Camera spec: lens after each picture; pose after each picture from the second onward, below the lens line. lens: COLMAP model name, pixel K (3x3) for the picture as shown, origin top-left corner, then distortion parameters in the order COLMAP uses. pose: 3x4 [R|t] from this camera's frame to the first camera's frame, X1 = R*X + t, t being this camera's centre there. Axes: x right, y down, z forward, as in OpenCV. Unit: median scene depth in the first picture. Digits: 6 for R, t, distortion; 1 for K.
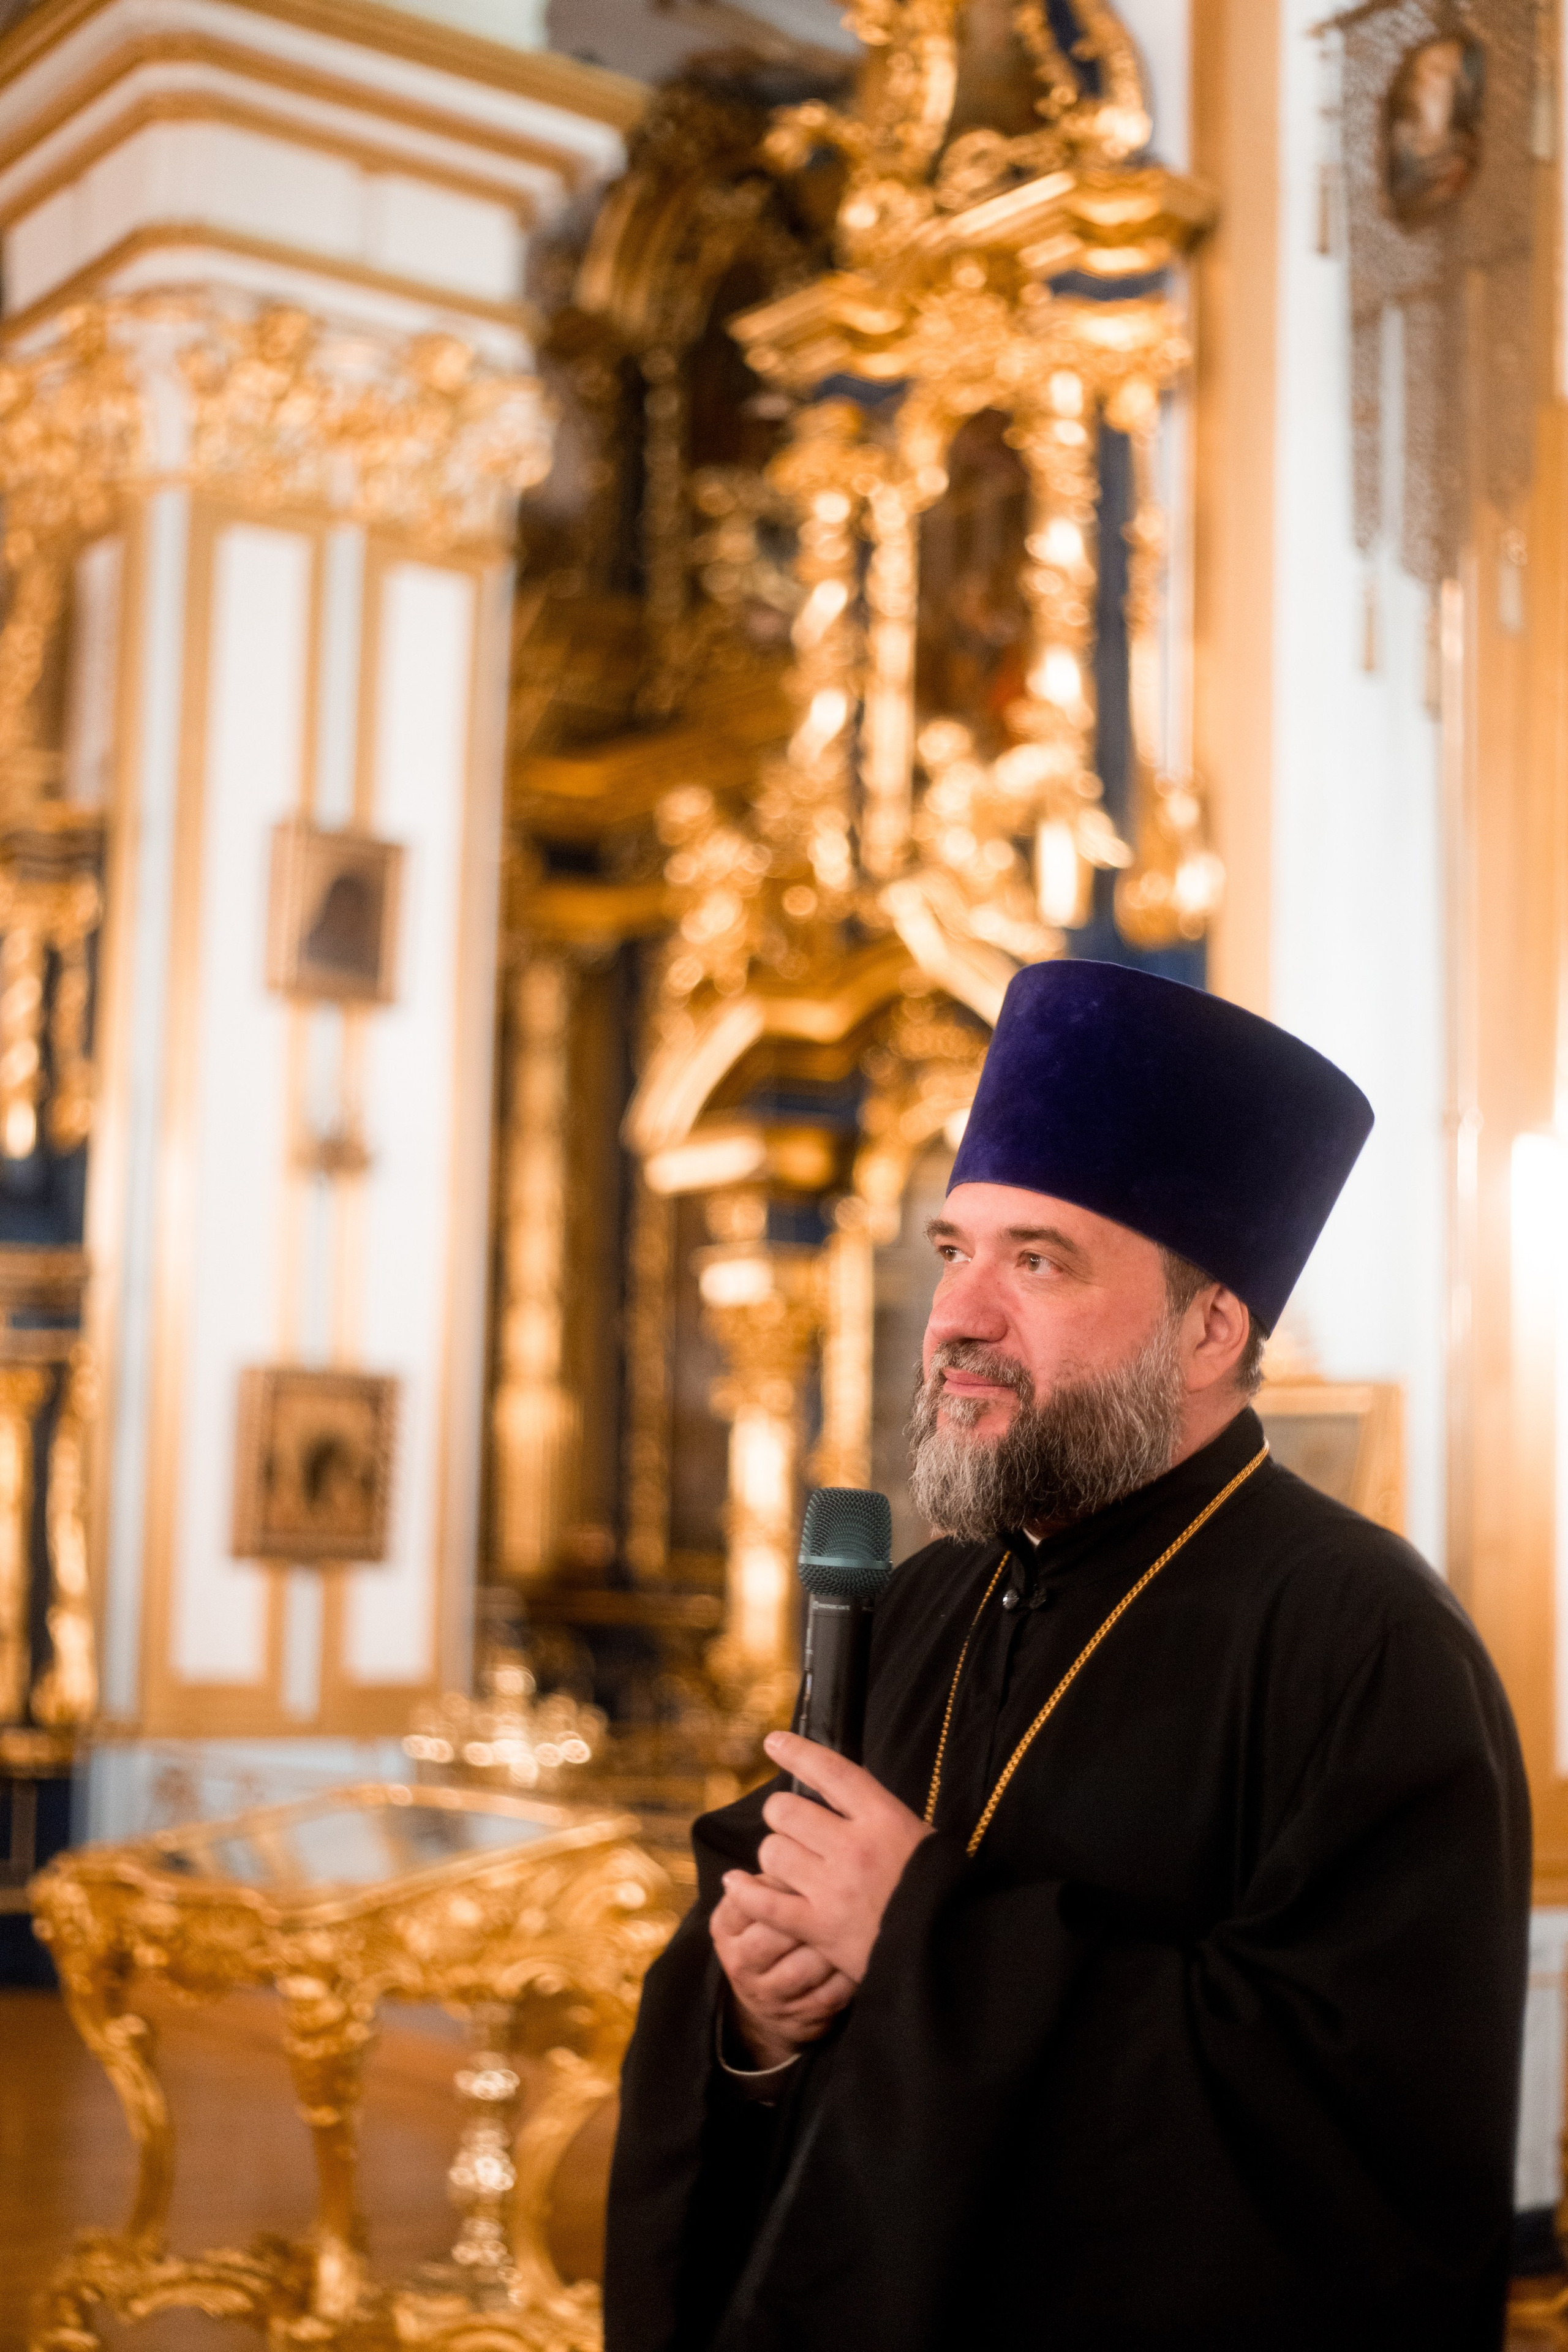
lens RADIAL K [[3537.6, 0, 772.8], [0, 3537.6, 1194.4], [0, 0, 1]] dist [-0.059815, 0.000000]
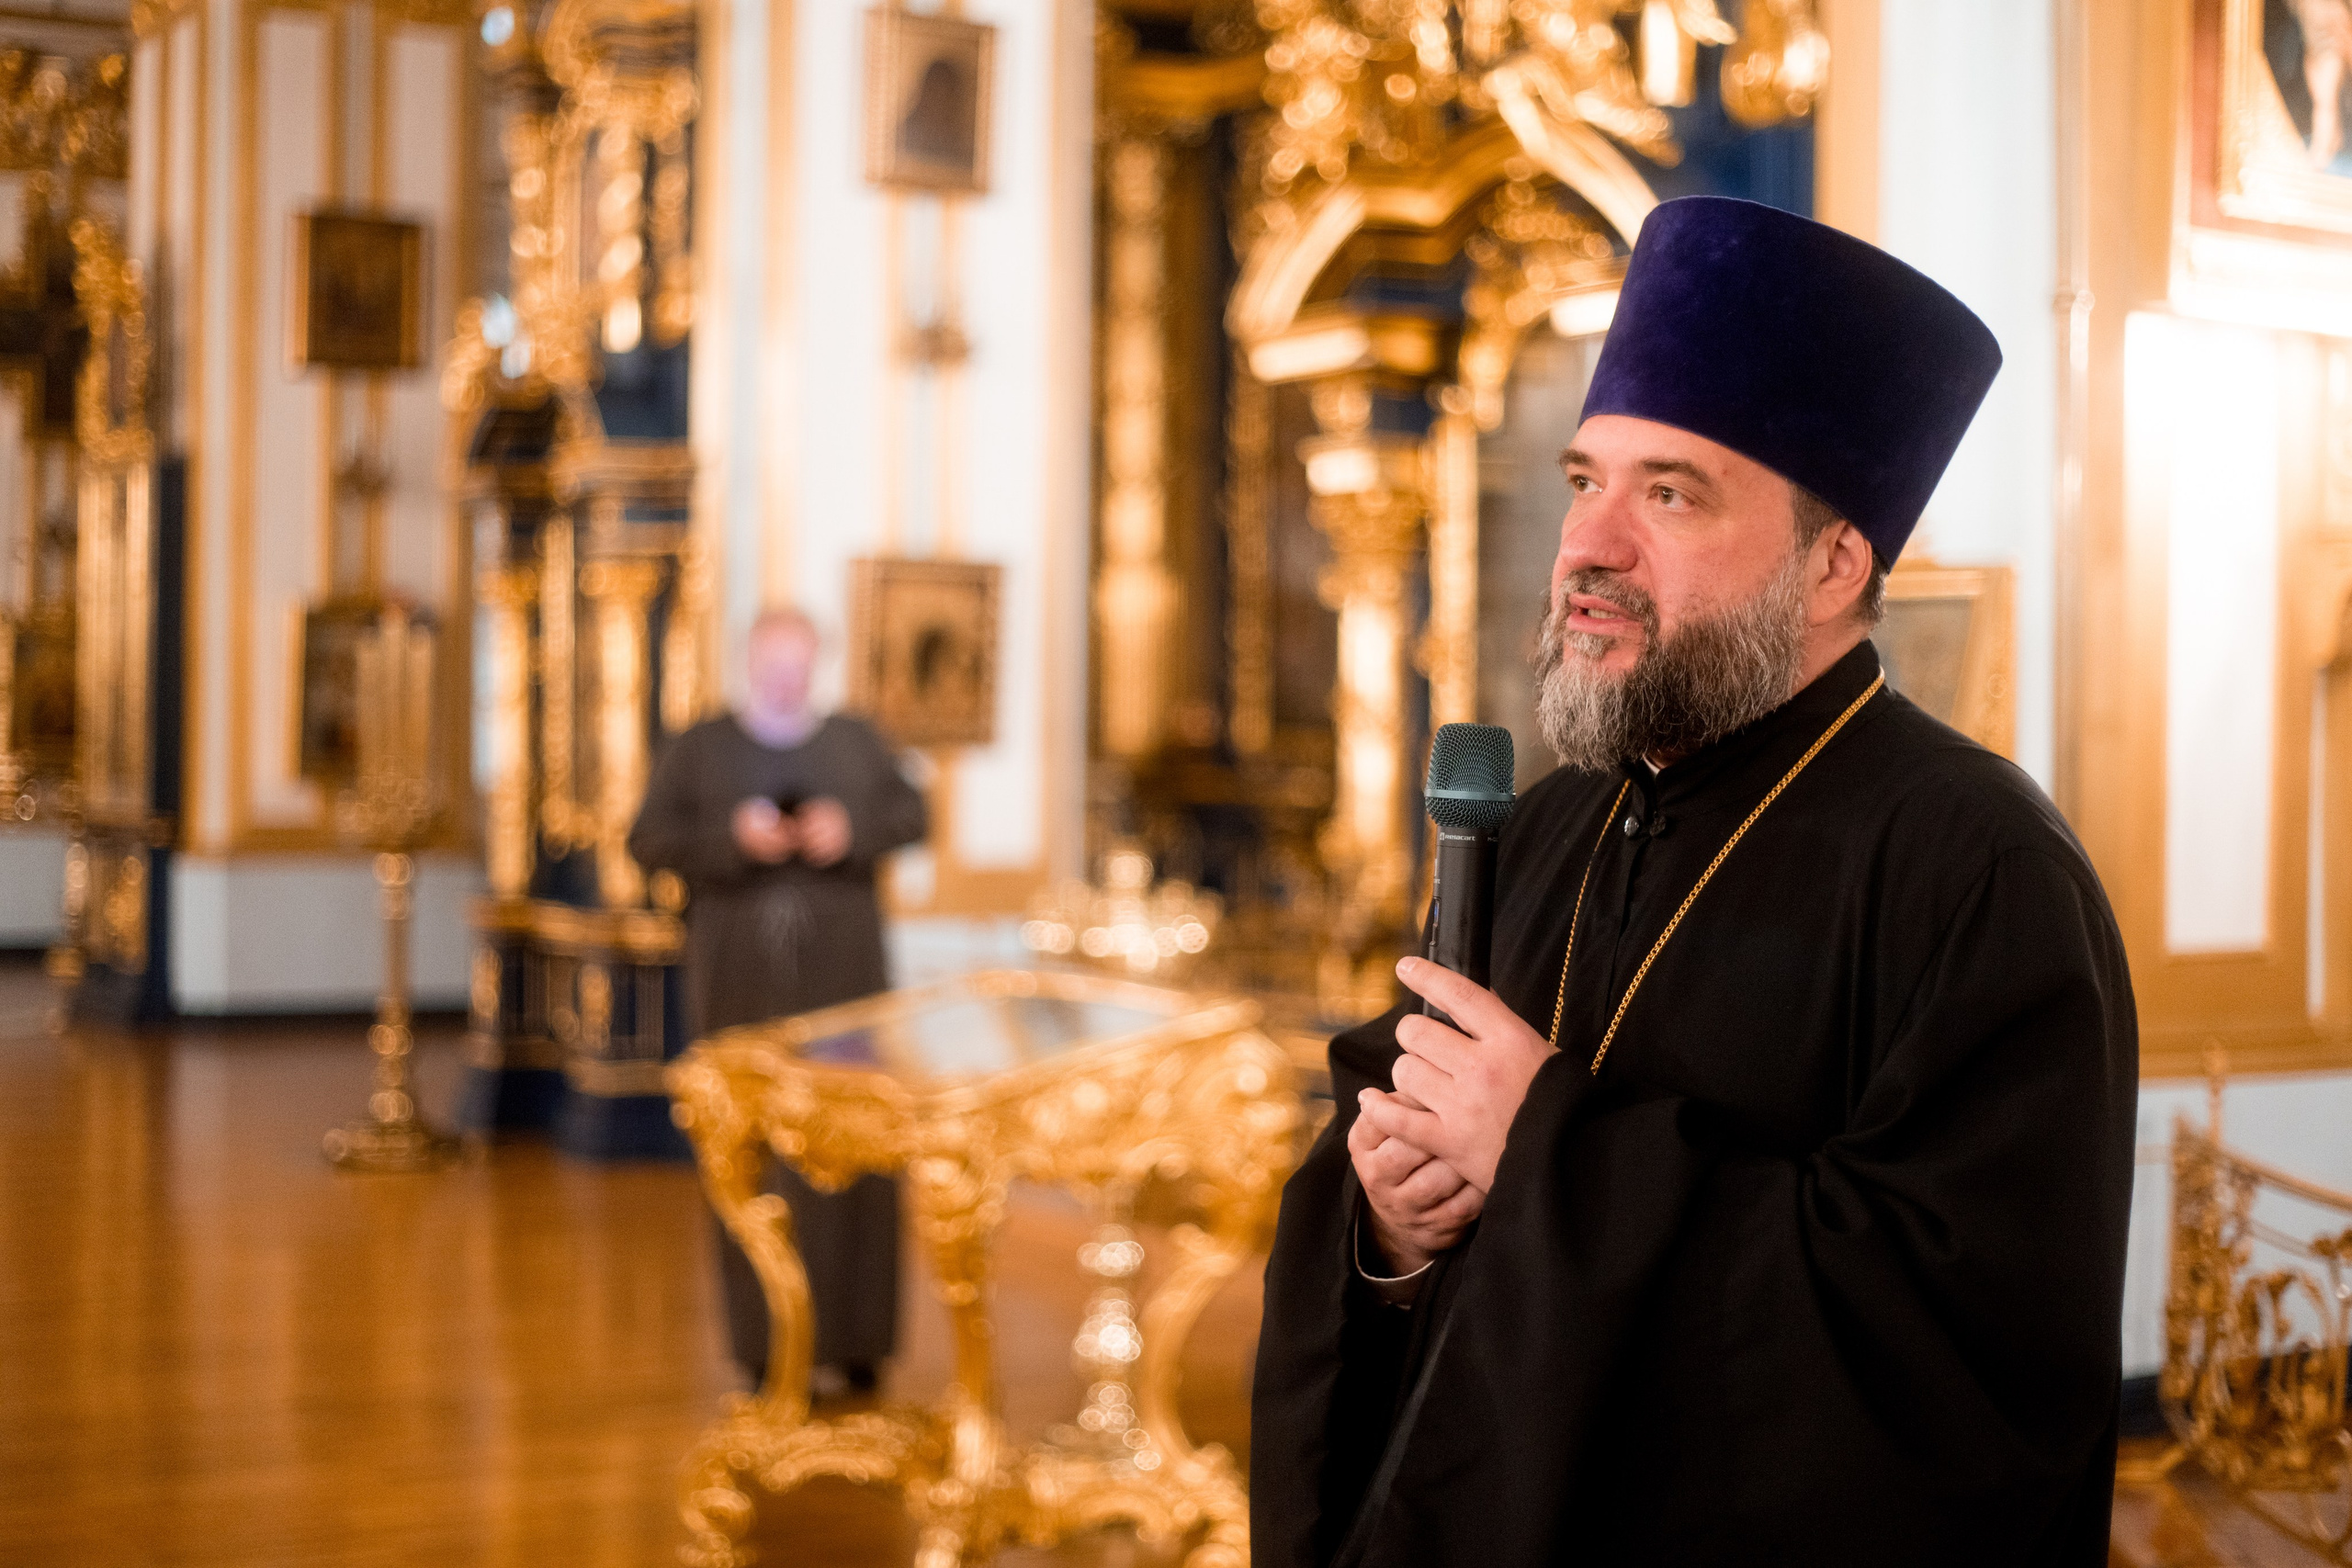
lens RADIAL K [[3537.2, 0, 1128.0], [0, 3537.2, 803.7], [0, 0, 1]] dist [-0.059815, 0.000000]
pose [[0.997483, -0.012019, -0.069874, -0.002024], [0.020512, 0.992303, 0.122122, -0.006151], [0.067868, -0.123248, 0.990052, -0.010651]]
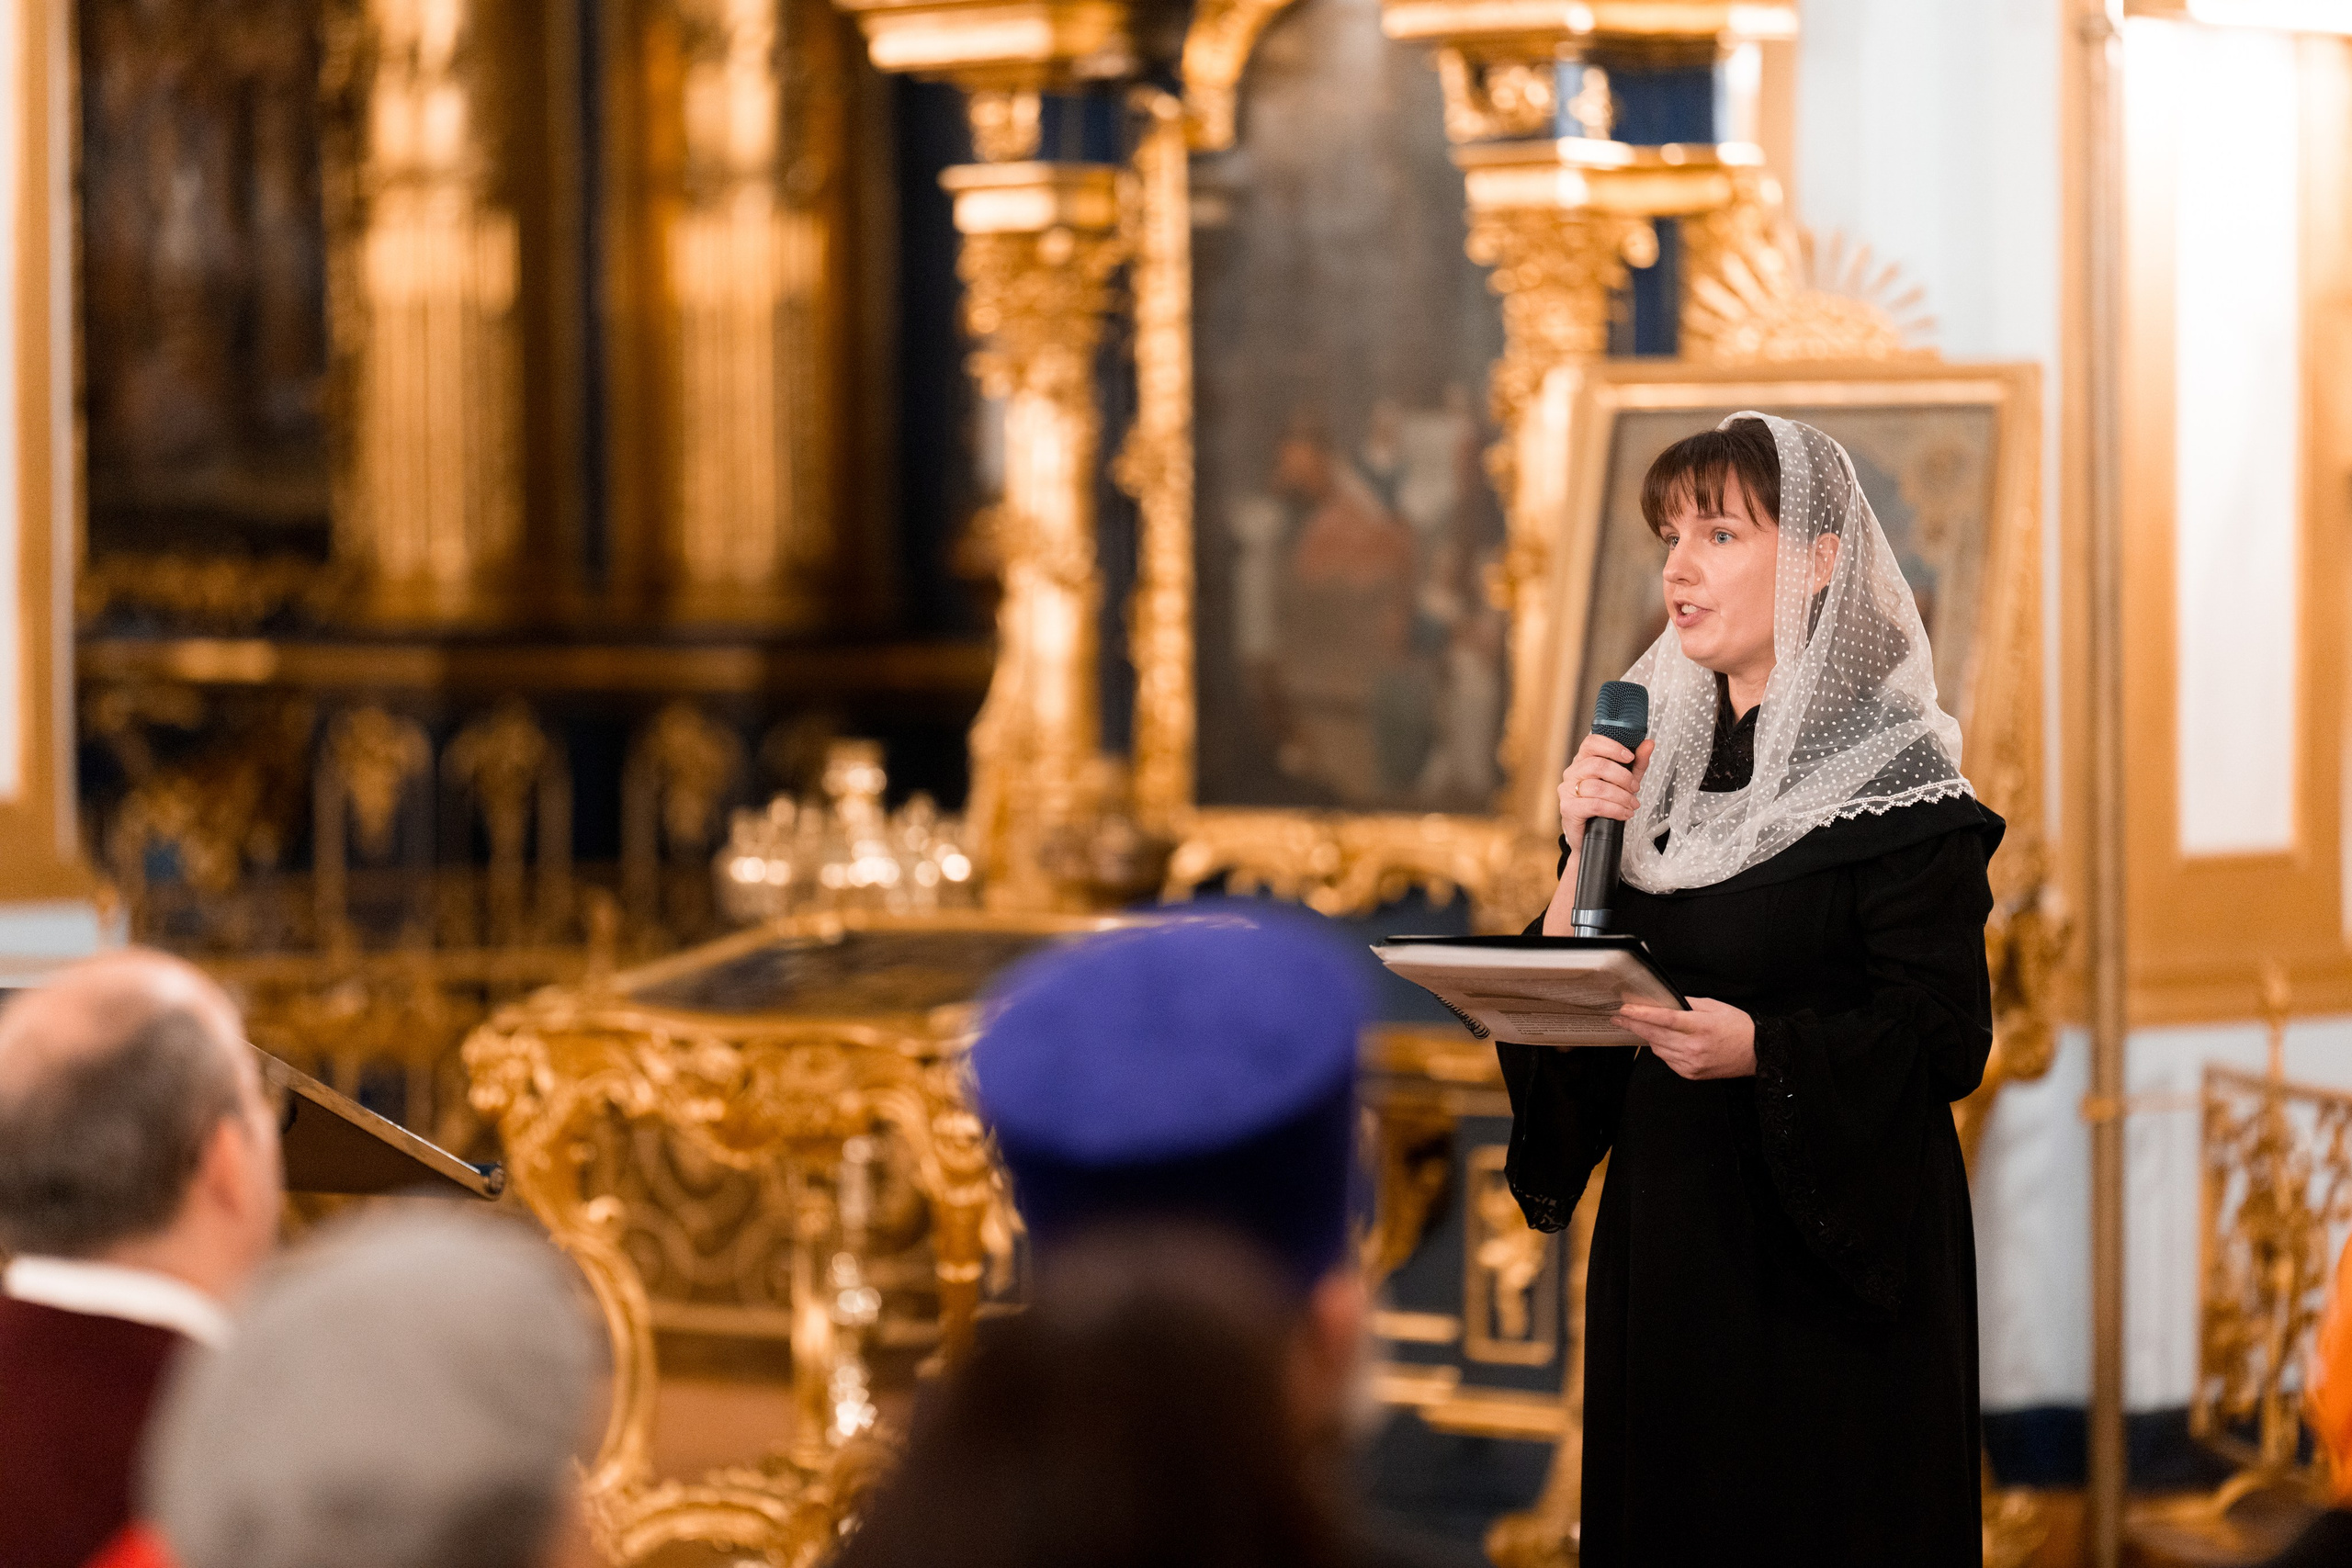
lens RADIAL K [[8391.7, 0, 1177.3], [0, 8391.7, 785.7], [0, 0, 1]] dist [-0.139366, 0.000000]
pose [[0.983398, -0.037368, 0.177573, -0.309067], [0.012703, 0.990344, 0.138051, -0.101262], [-0.181017, -0.133503, 0.974377, -0.716088]]
